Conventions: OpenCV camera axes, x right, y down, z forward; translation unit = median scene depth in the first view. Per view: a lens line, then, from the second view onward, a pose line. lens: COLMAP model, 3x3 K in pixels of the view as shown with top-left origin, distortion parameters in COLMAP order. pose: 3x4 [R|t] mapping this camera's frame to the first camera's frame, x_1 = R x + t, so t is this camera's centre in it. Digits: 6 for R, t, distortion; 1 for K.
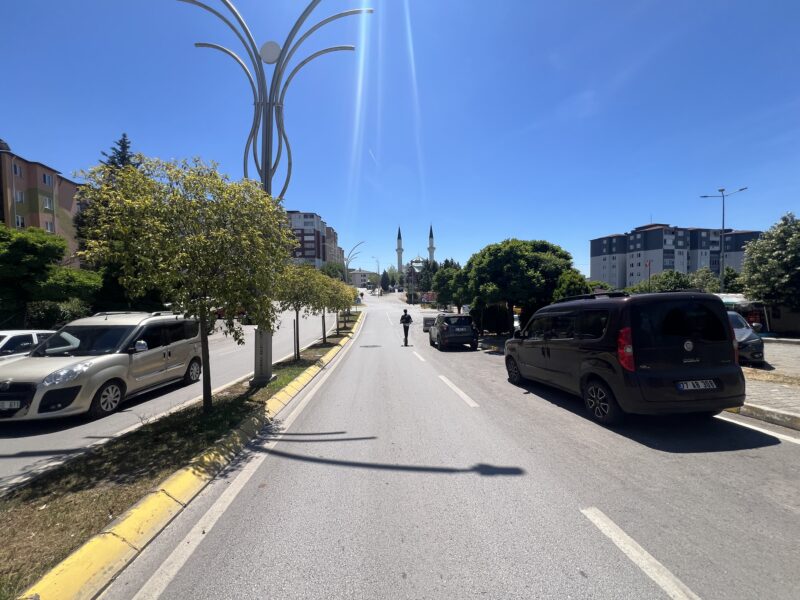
lens RADIAL K [[320.3, 0, 399.6], [0, 320.3, 300.8], [0, 0, 1]] dist [0.019298, -0.000178]
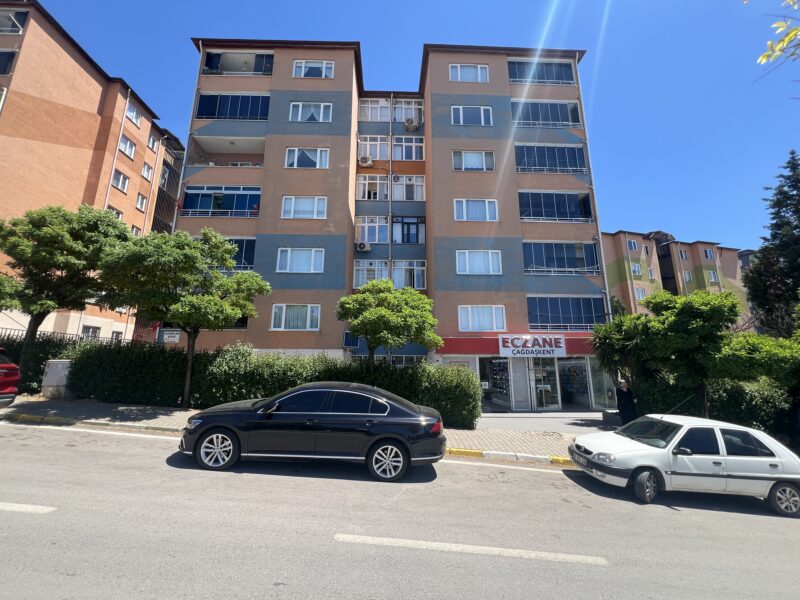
lens RADIAL K [[320.3, 0, 396.5], [0, 320.3, 299.4], [0, 0, 1]] dist [0.019298, -0.000178]
pose [[-0.031641, -0.195024, -0.980288, -0.259381], [-0.032956, 0.980449, -0.193992, -0.006921], [0.998956, 0.026169, -0.037449, 0.245506]]
